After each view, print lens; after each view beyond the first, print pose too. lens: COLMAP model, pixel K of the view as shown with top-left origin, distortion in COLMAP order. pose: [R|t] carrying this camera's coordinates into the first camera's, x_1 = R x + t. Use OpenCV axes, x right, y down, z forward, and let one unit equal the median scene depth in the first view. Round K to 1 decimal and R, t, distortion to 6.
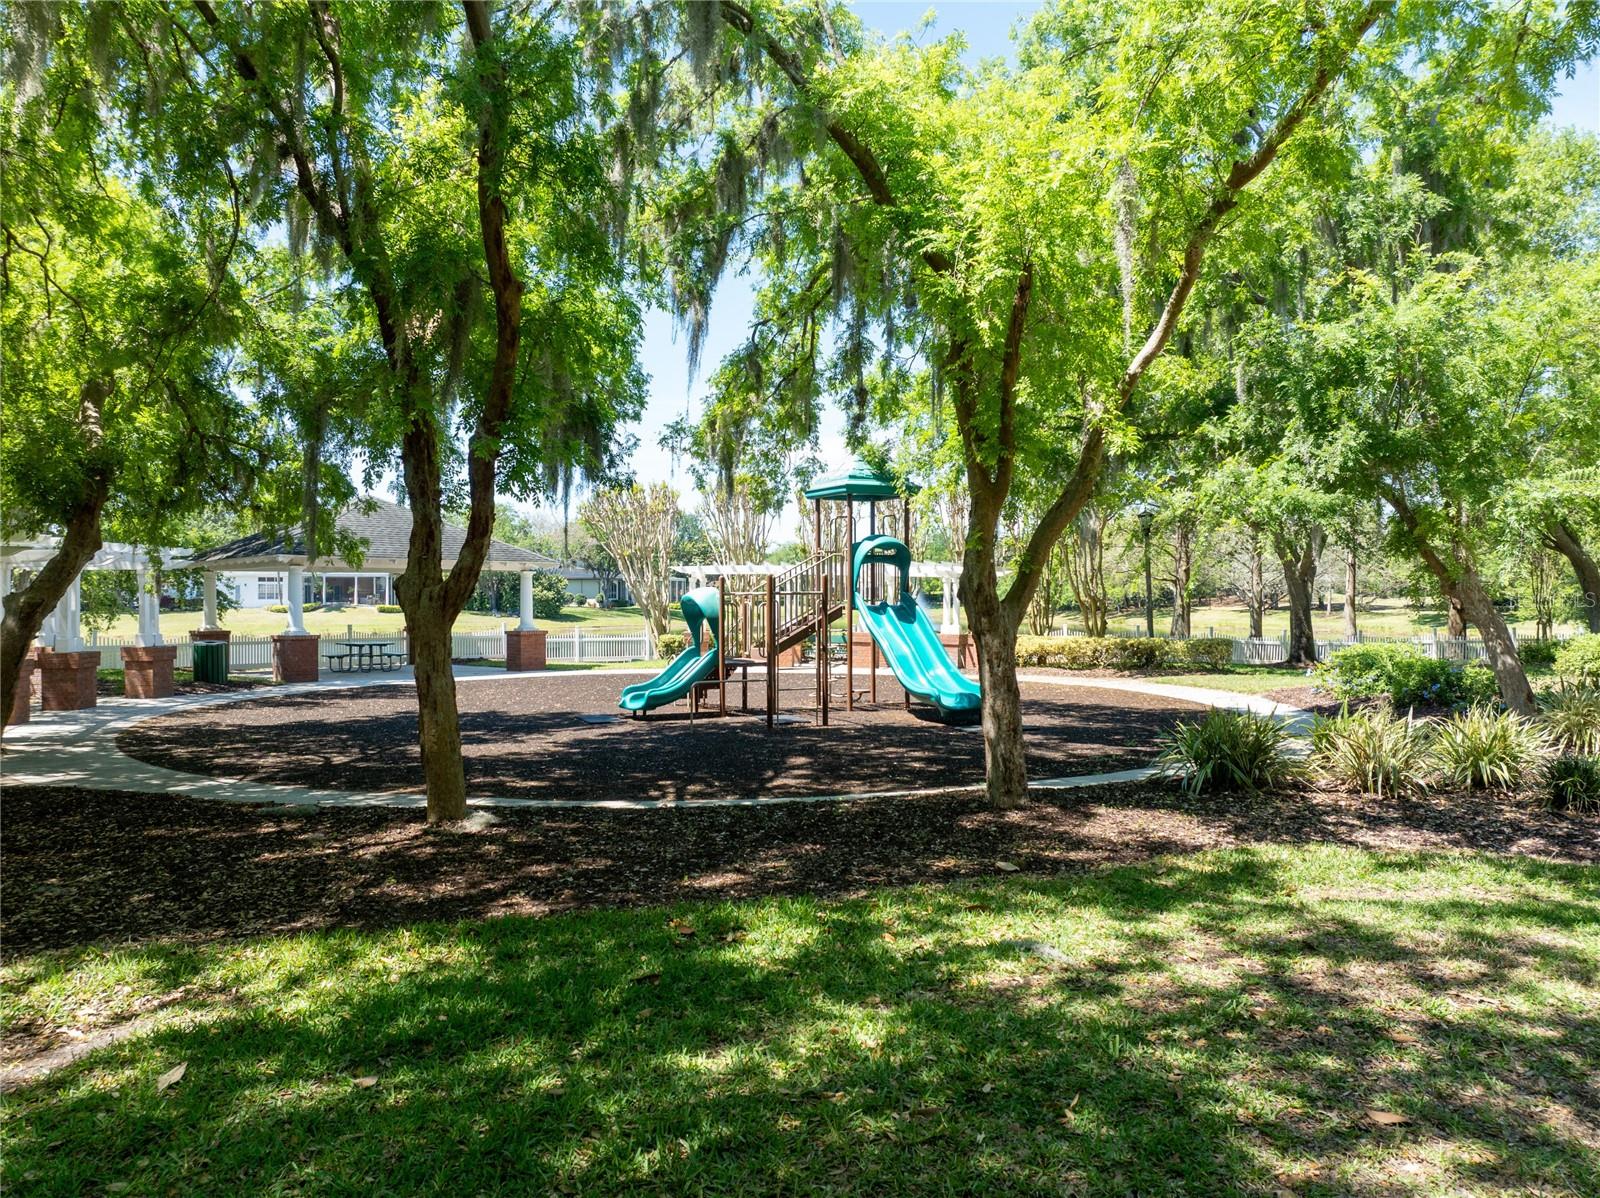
lens RADIAL K [[1125.1, 0, 800.3], [0, 1125.1, 596.4], [0, 0, 1]] dist [0.002723, 0.000672]
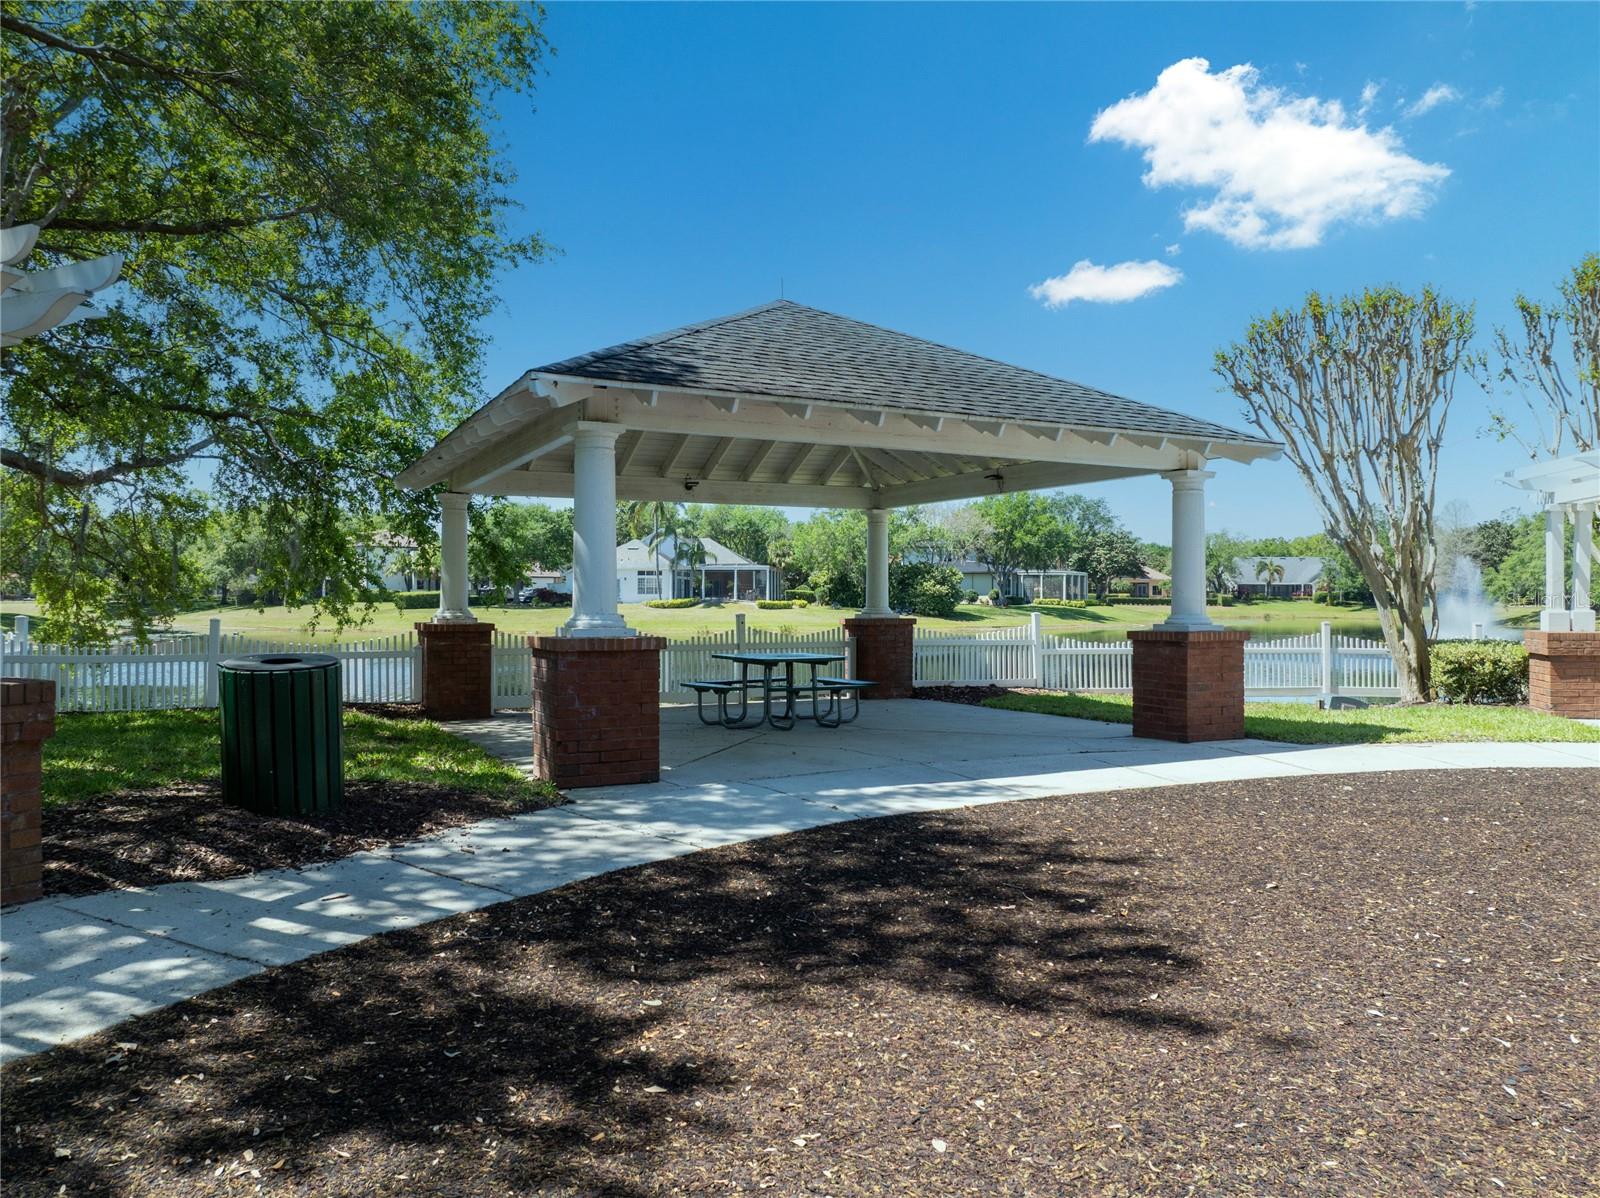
lens RADIAL K [[1125.1, 0, 799.6], [0, 1125.1, 602.5], [0, 0, 1]] dist [0.002723, 0.000672]
pose [[0.950307, 0.002838, -0.311301, -0.064122], [-0.001469, 0.999988, 0.004633, 0.005024], [0.311311, -0.003945, 0.950300, 0.156165]]
